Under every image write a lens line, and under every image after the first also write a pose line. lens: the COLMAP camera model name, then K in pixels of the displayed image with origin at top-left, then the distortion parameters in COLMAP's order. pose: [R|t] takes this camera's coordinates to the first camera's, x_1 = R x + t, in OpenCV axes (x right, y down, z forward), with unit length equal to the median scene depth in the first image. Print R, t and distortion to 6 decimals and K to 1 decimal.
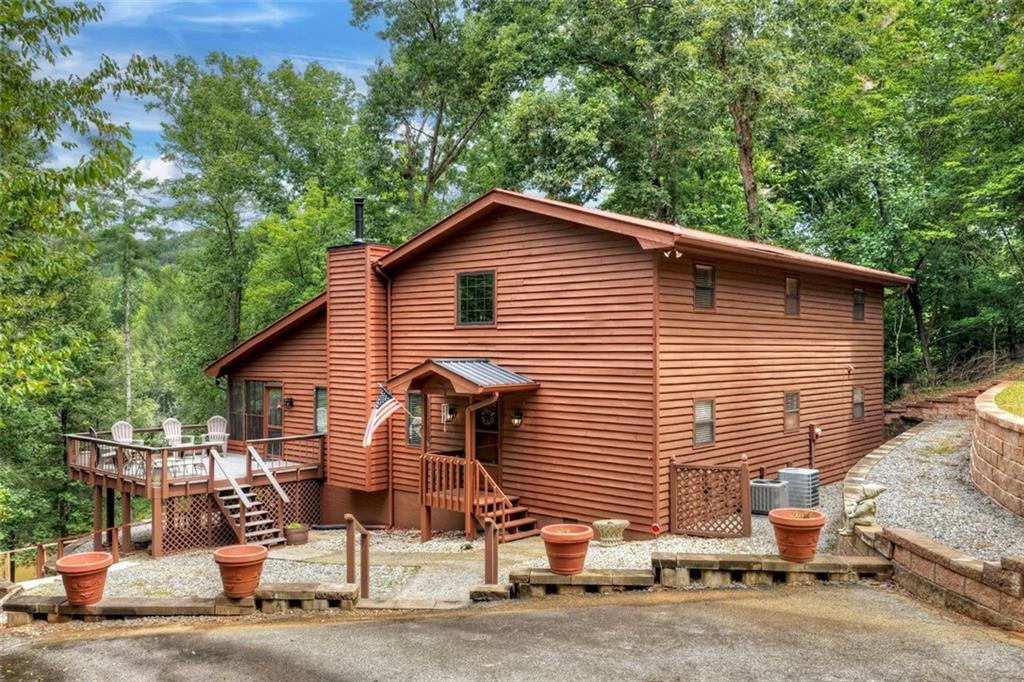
lens RADIAL K [[847.6, 0, 510.5], [0, 847.6, 340.1], [0, 0, 1]] dist [0.012810, 0.007220]
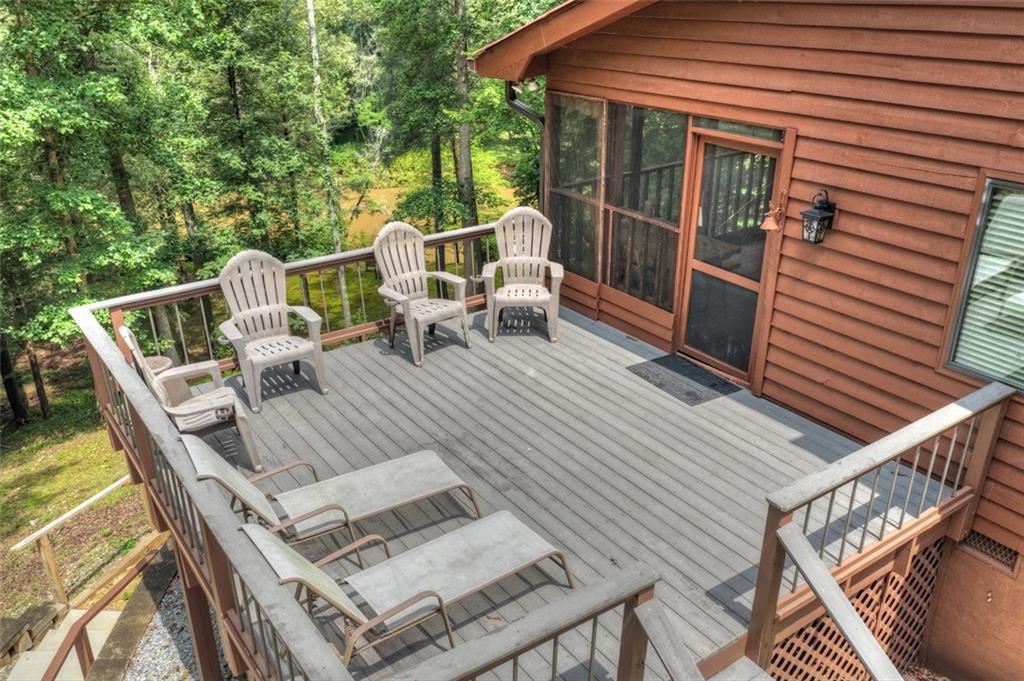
lens RADIAL K [[847.6, 0, 512.3], [0, 847.6, 342.4], [0, 0, 1]] dist [0.012810, 0.007220]
pose [[0.975814, 0.086795, -0.200633, -0.277849], [0.004580, 0.909481, 0.415721, -0.001531], [0.218554, -0.406585, 0.887086, 0.680223]]
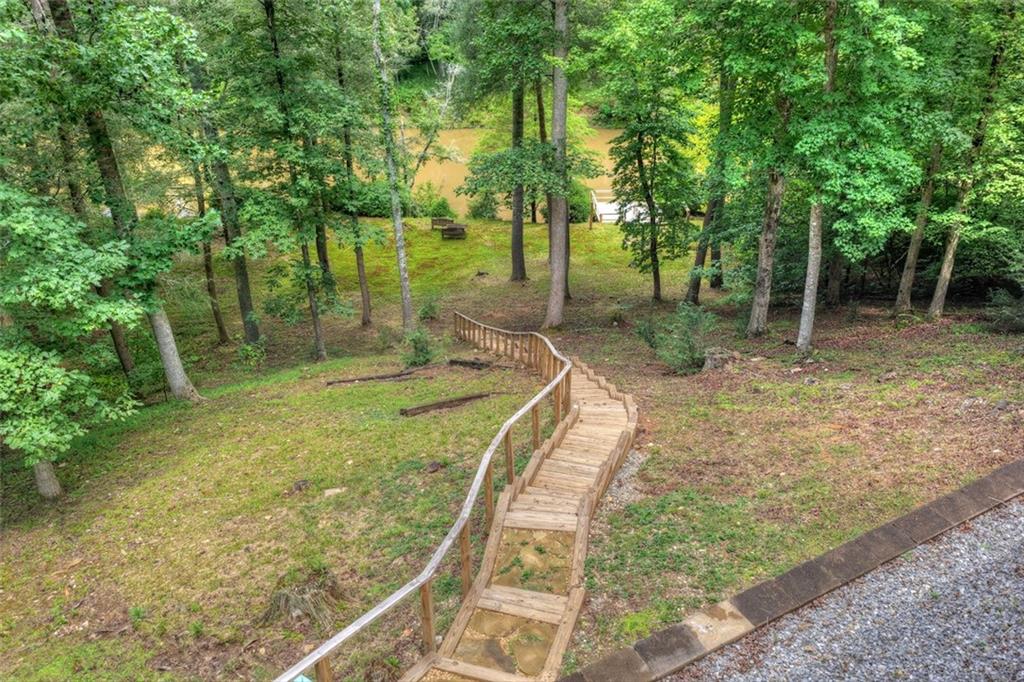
lens RADIAL K [[847.6, 0, 515.2], [0, 847.6, 339.3], [0, 0, 1]] dist [0.012810, 0.007220]
pose [[0.954785, 0.142457, -0.260944, -0.300517], [-0.000303, 0.878186, 0.478319, 0.005962], [0.297297, -0.456613, 0.838522, 0.737189]]
